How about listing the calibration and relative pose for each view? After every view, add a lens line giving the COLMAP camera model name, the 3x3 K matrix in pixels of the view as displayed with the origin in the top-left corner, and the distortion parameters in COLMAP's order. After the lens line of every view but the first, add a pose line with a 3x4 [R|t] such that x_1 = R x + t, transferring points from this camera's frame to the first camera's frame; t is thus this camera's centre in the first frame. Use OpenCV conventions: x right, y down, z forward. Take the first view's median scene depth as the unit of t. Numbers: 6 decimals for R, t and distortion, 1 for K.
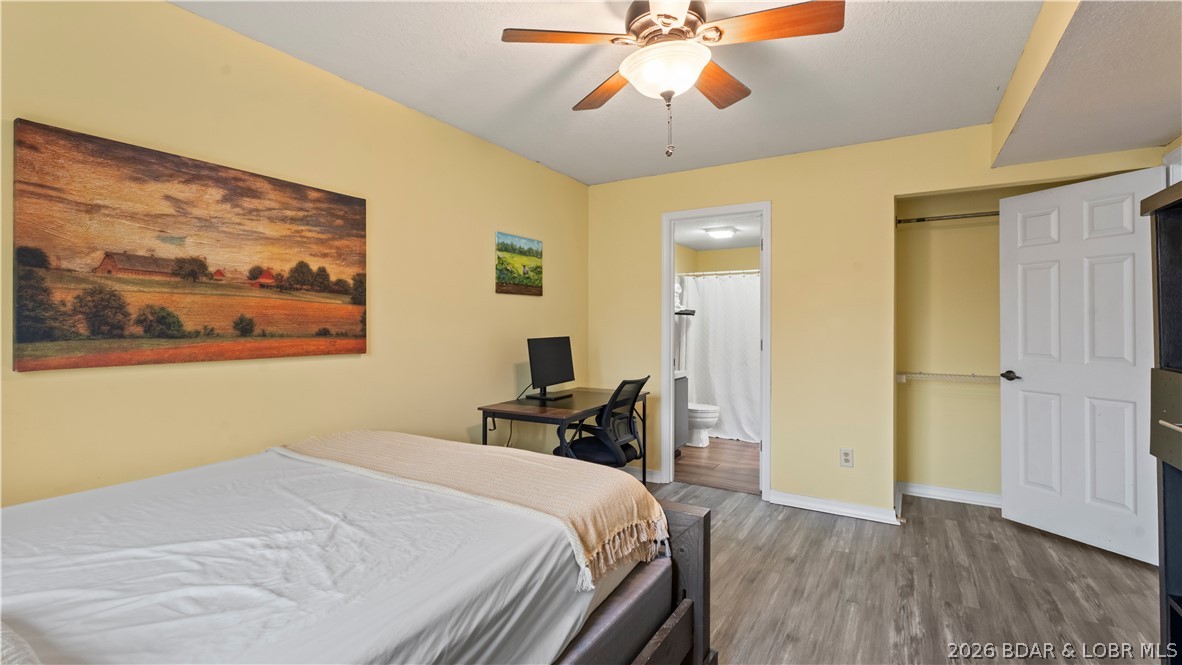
lens RADIAL K [[527.7, 0, 588.8], [0, 527.7, 325.1], [0, 0, 1]] dist [0.002062, 0.000857]
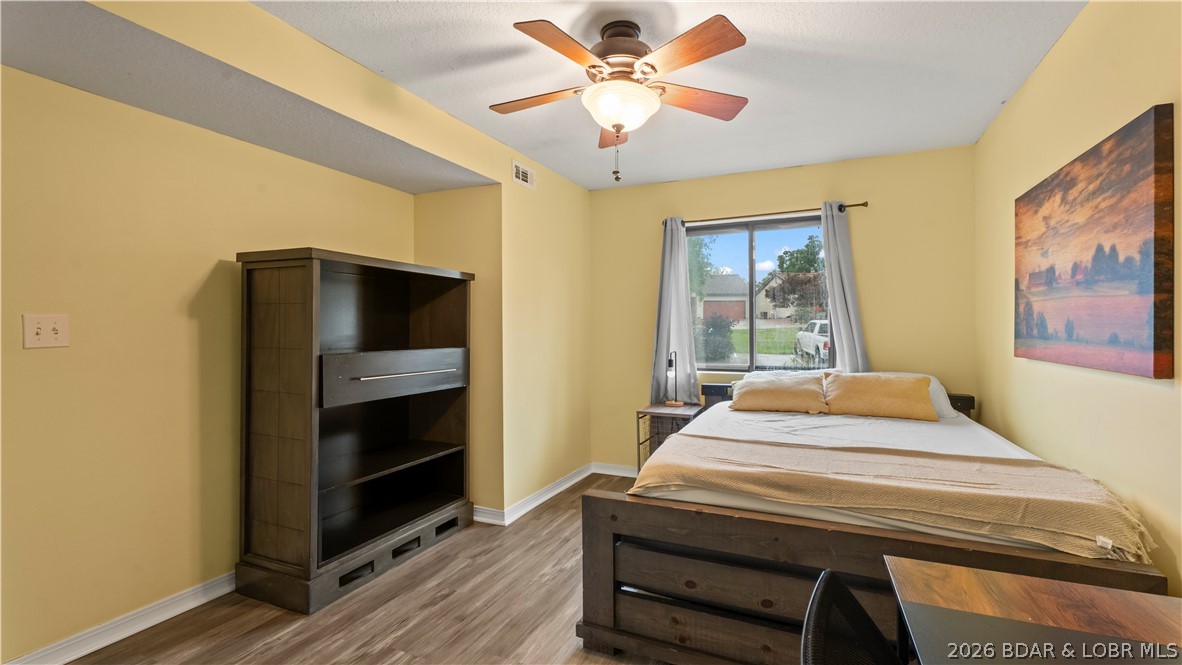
lens RADIAL K [[526.0, 0, 591.5], [0, 526.0, 328.0], [0, 0, 1]] dist [-0.000175, 0.000355]
pose [[-0.991996, 0.001196, -0.126264, 0.277759], [0.001041, 0.999999, 0.001299, -0.002264], [0.126266, 0.001157, -0.991996, 1.680697]]
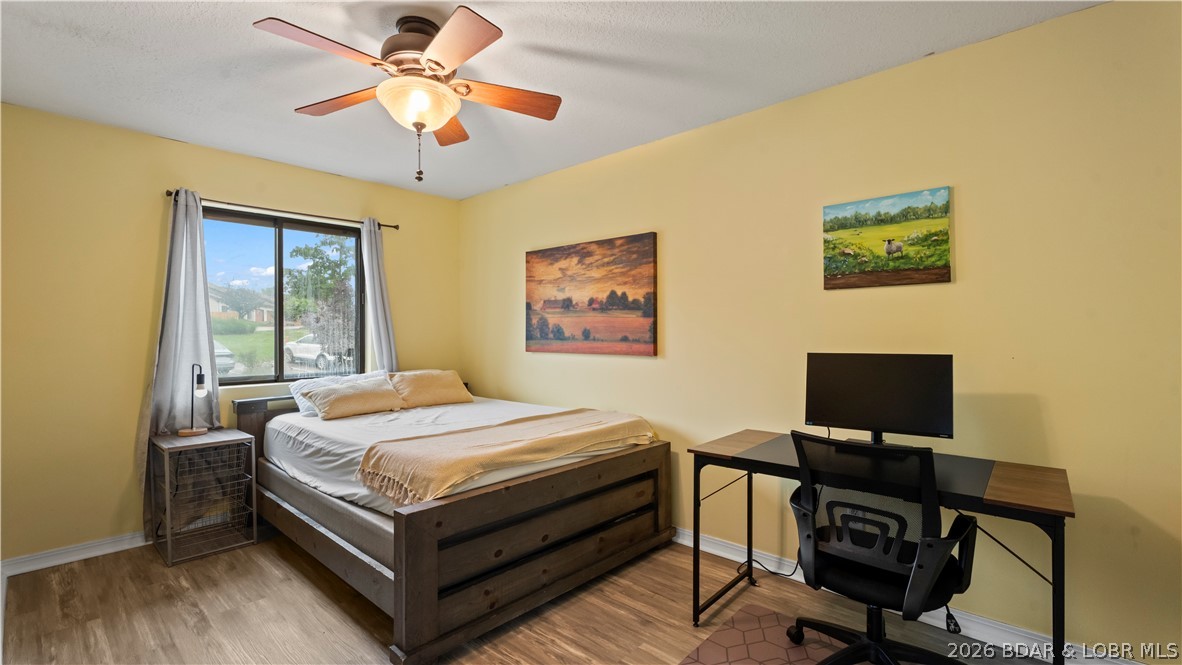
lens RADIAL K [[526.0, 0, 591.5], [0, 526.0, 328.0], [0, 0, 1]] dist [-0.000175, 0.000355]
pose [[-0.191664, -0.009397, -0.981416, 0.924012], [0.001435, 0.999950, -0.009854, -0.000561], [0.981460, -0.003297, -0.191641, 1.241662]]
